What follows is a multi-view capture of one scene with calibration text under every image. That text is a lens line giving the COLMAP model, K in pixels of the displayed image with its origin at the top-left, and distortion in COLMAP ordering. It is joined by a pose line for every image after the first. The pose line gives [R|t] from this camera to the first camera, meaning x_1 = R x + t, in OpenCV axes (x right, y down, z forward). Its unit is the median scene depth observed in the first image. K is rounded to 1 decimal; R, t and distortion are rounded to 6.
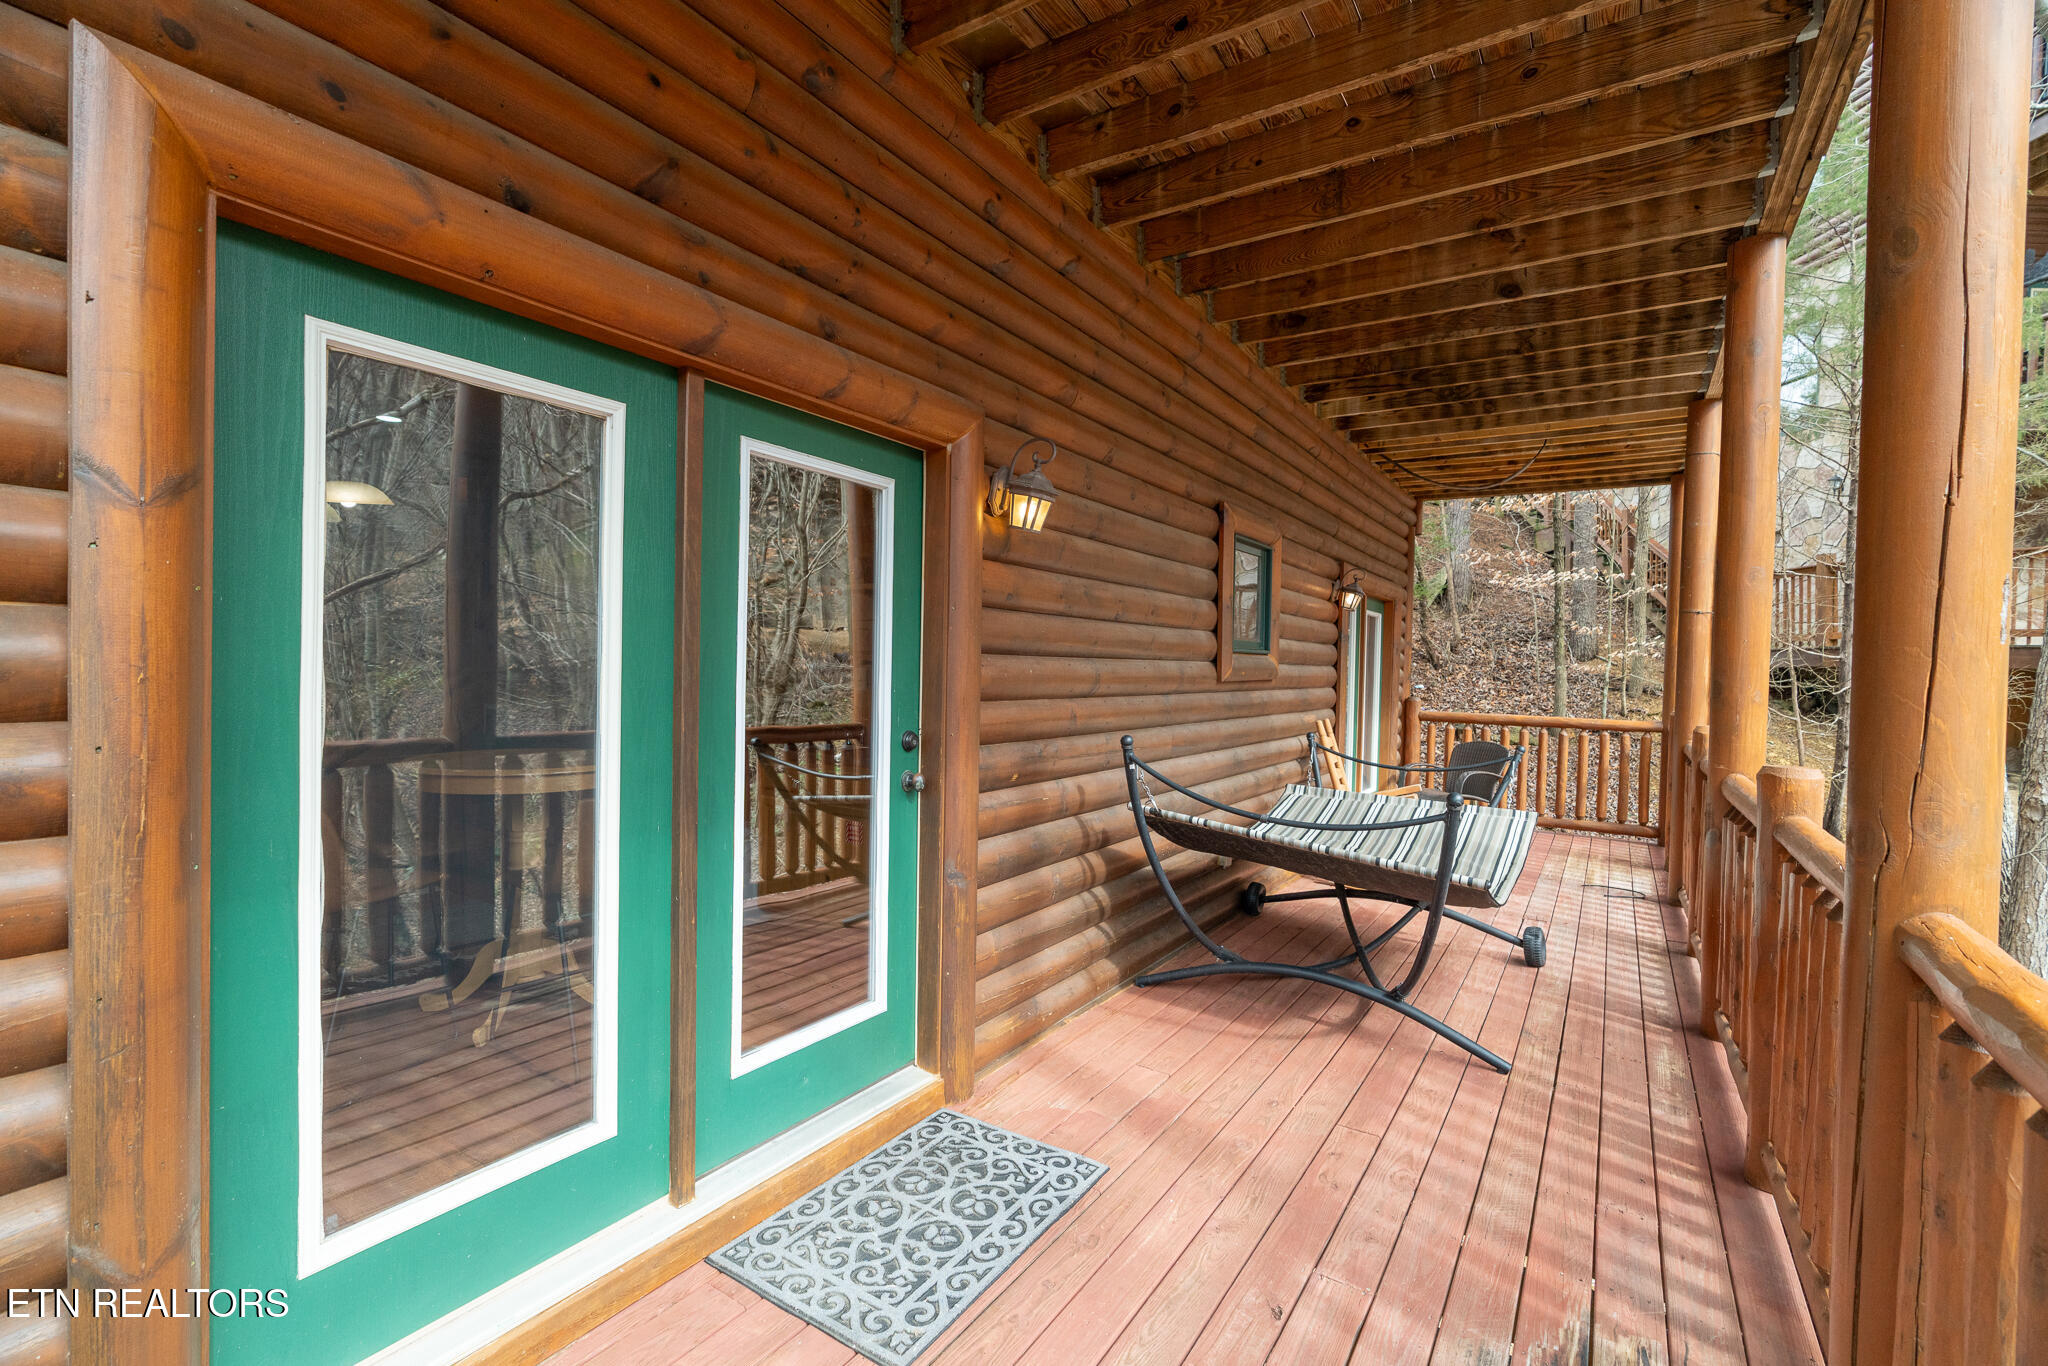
lens RADIAL K [[954.5, 0, 1030.1], [0, 954.5, 686.8], [0, 0, 1]] dist [-0.001873, 0.002161]
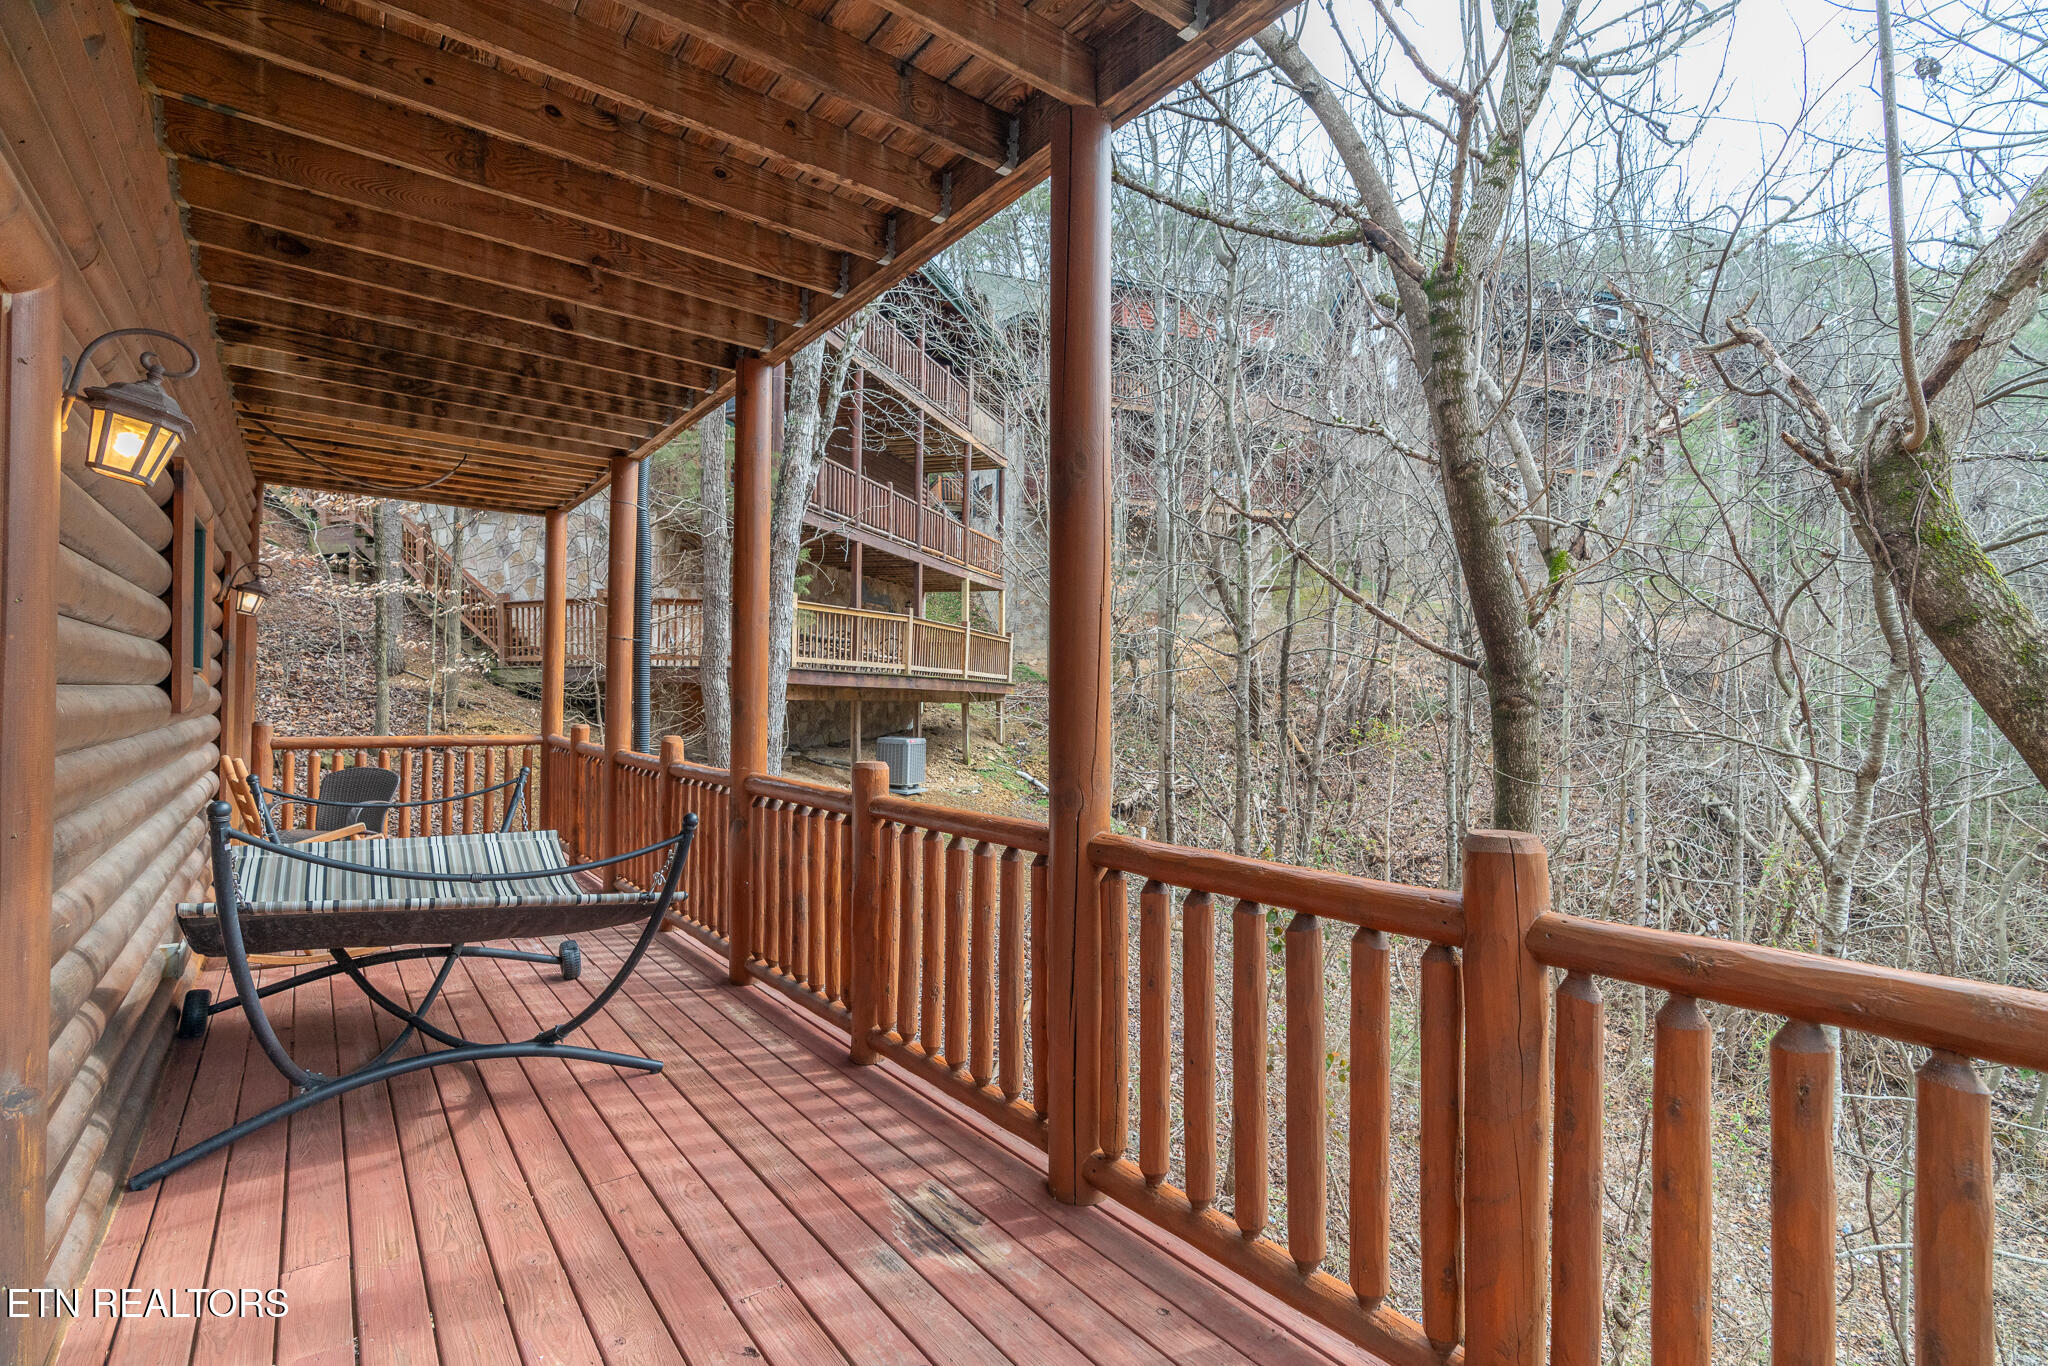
lens RADIAL K [[954.5, 0, 1032.7], [0, 954.5, 685.2], [0, 0, 1]] dist [-0.001873, 0.002161]
pose [[0.296246, -0.007008, 0.955086, -0.352155], [0.016367, 0.999863, 0.002260, -0.021672], [-0.954972, 0.014963, 0.296320, 0.241749]]
